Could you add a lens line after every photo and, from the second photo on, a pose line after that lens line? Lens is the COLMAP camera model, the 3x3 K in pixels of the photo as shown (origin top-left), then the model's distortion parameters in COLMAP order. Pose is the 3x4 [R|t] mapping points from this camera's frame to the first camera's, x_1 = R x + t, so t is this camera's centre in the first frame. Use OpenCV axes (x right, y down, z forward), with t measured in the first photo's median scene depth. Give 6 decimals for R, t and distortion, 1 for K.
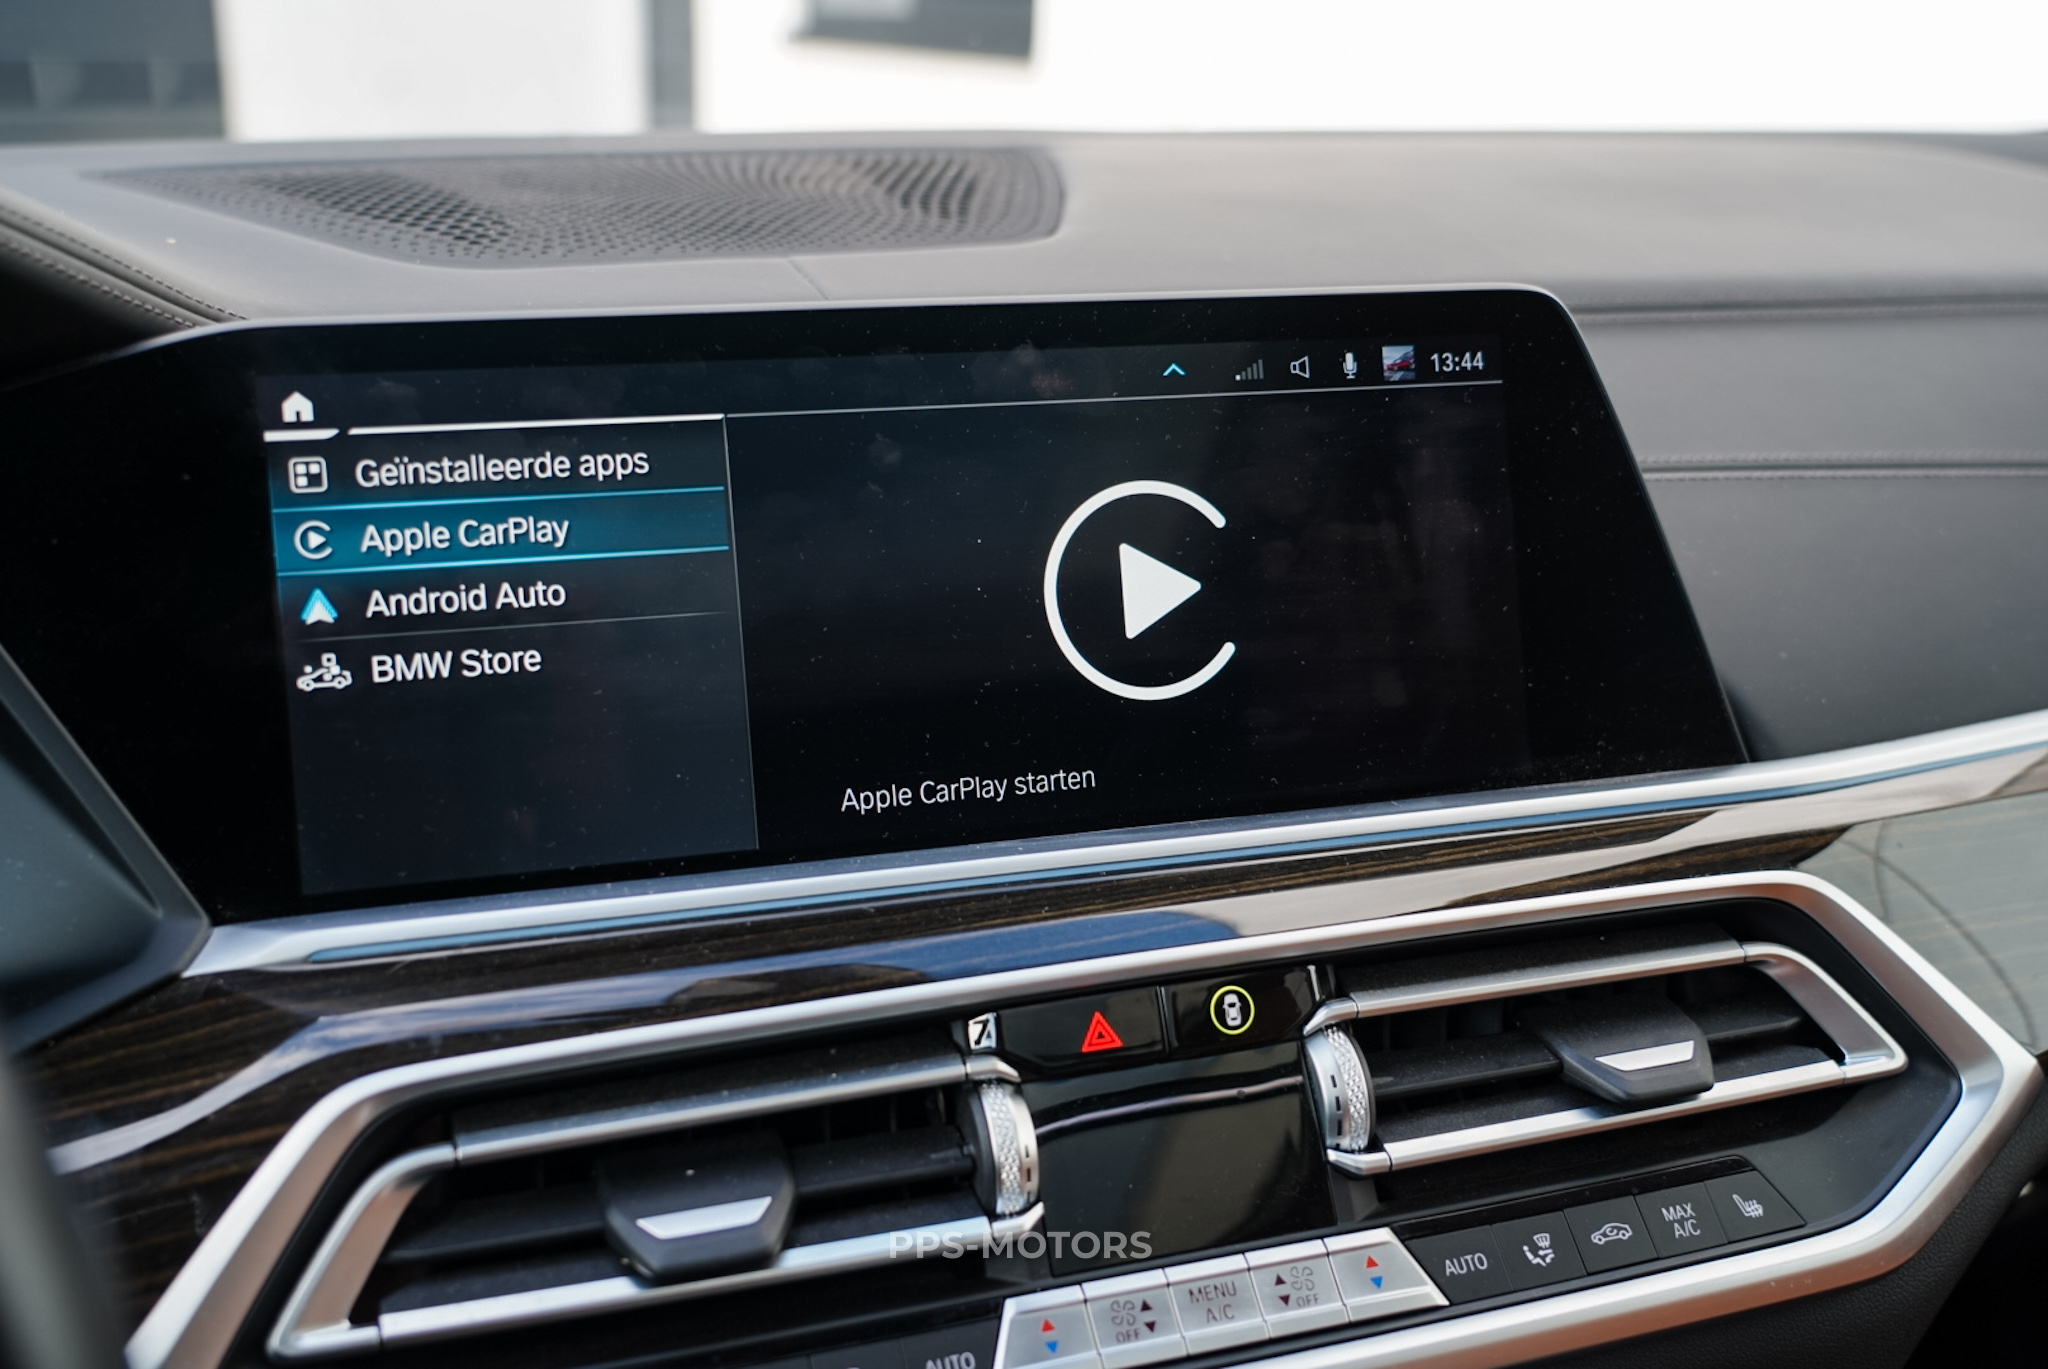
lens RADIAL K [[2147.0, 0, 1048.2], [0, 2147.0, 692.5], [0, 0, 1]] dist [0.047722, 0.000000]
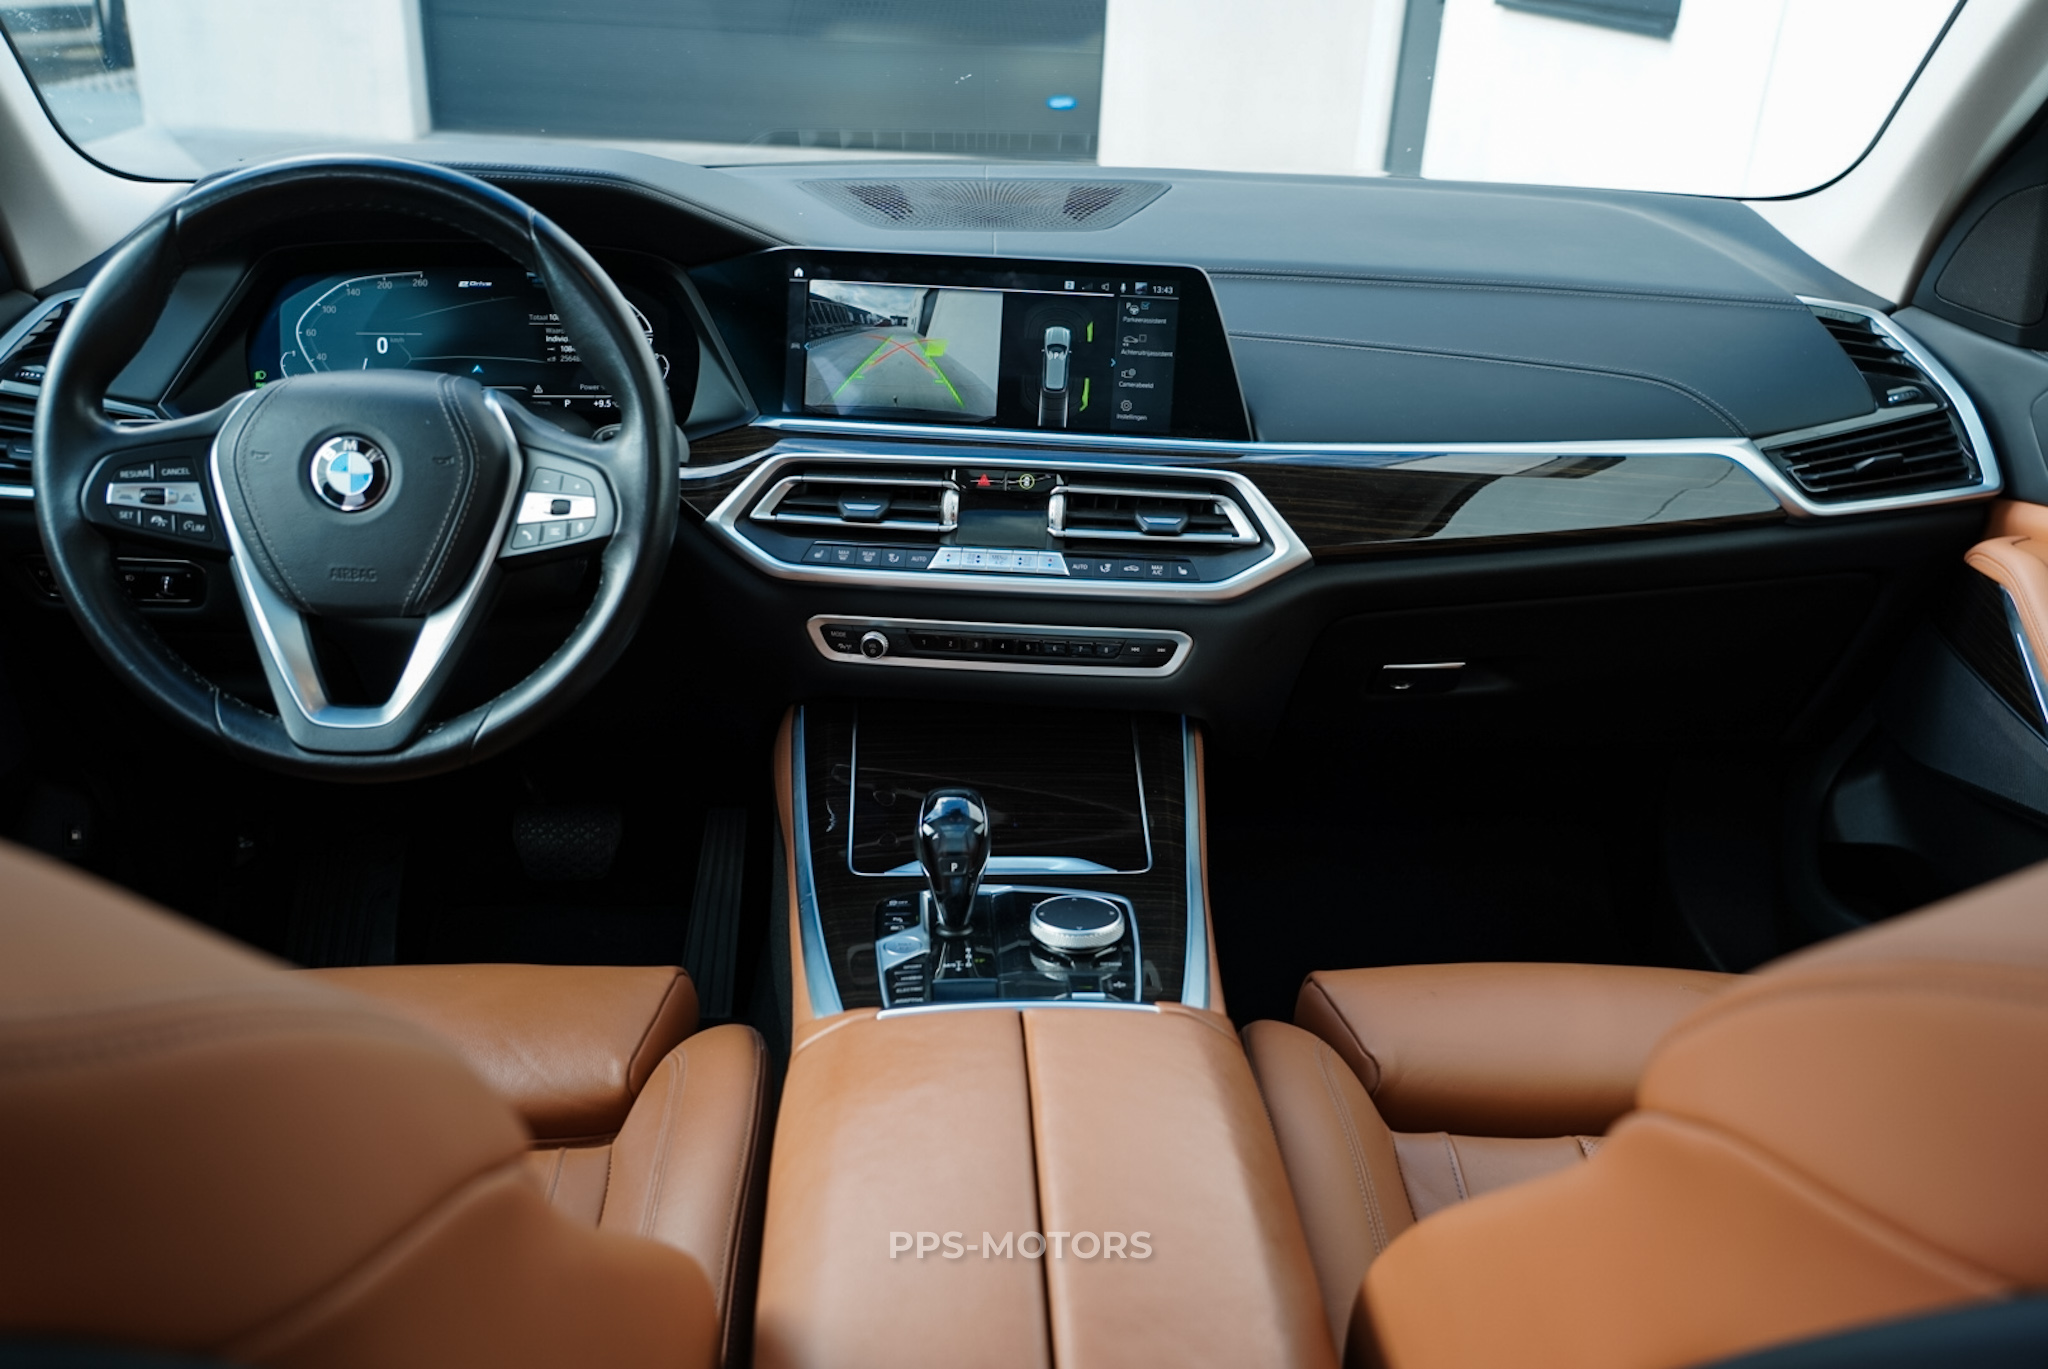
lens RADIAL K [[1614.6, 0, 1032.2], [0, 1614.6, 702.3], [0, 0, 1]] dist [-0.011191, 0.021114]
pose [[0.919294, 0.181038, -0.349462, 1.006591], [-0.135923, 0.979332, 0.149781, 0.105349], [0.369355, -0.090192, 0.924901, -1.306647]]
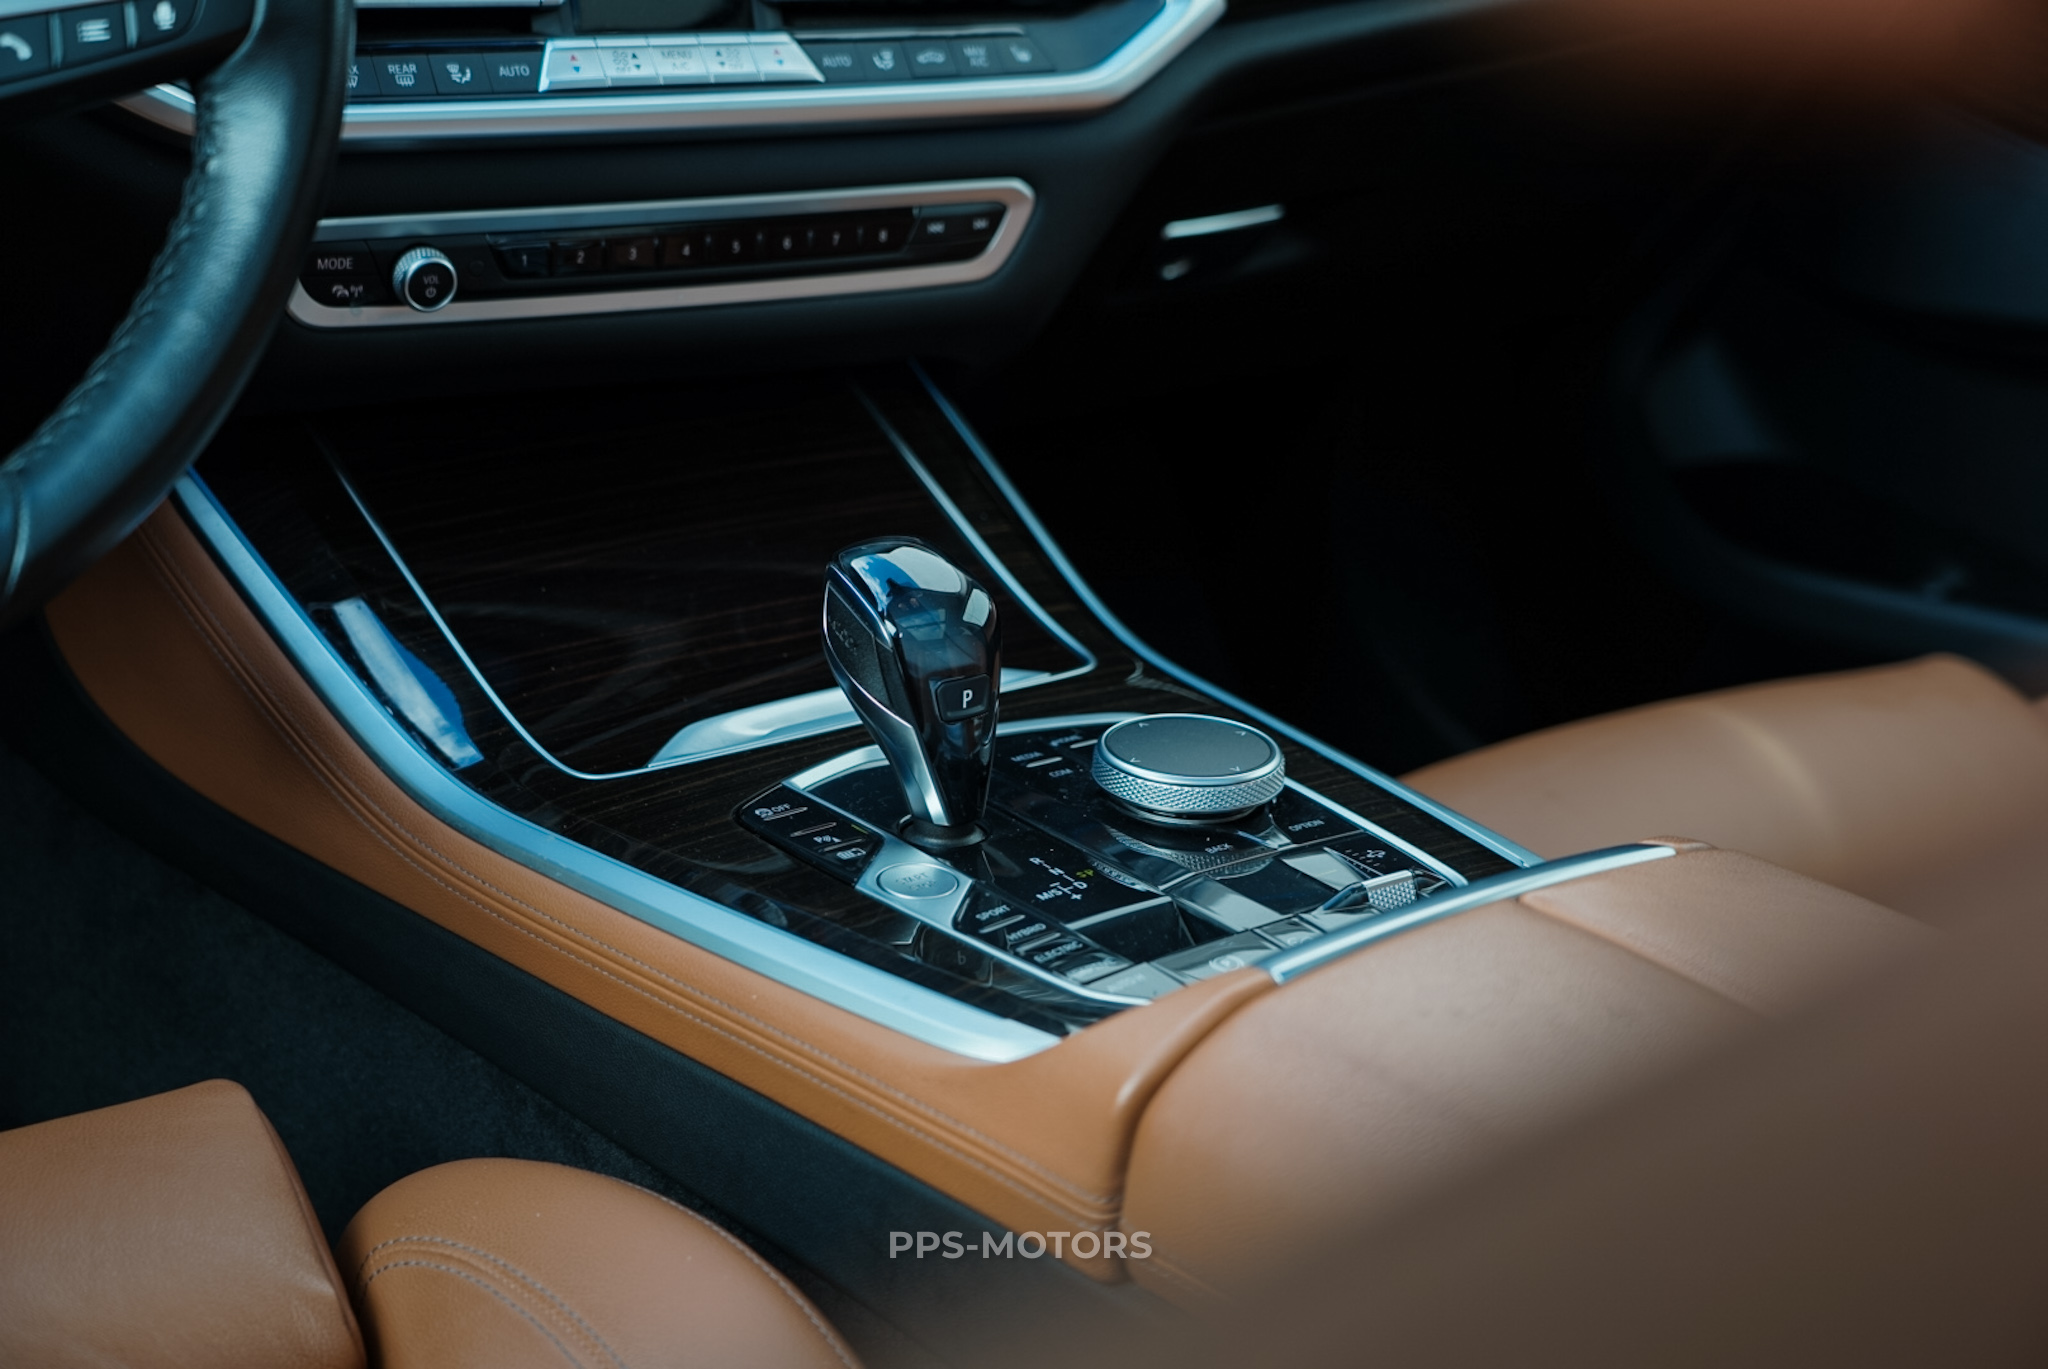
lens RADIAL K [[3332.0, 0, 1032.4], [0, 3332.0, 699.1], [0, 0, 1]] dist [-0.023502, 0.000000]
pose [[0.973490, 0.023560, 0.227512, -0.199867], [-0.062795, 0.983990, 0.166797, 0.301895], [-0.219939, -0.176662, 0.959384, -1.383610]]
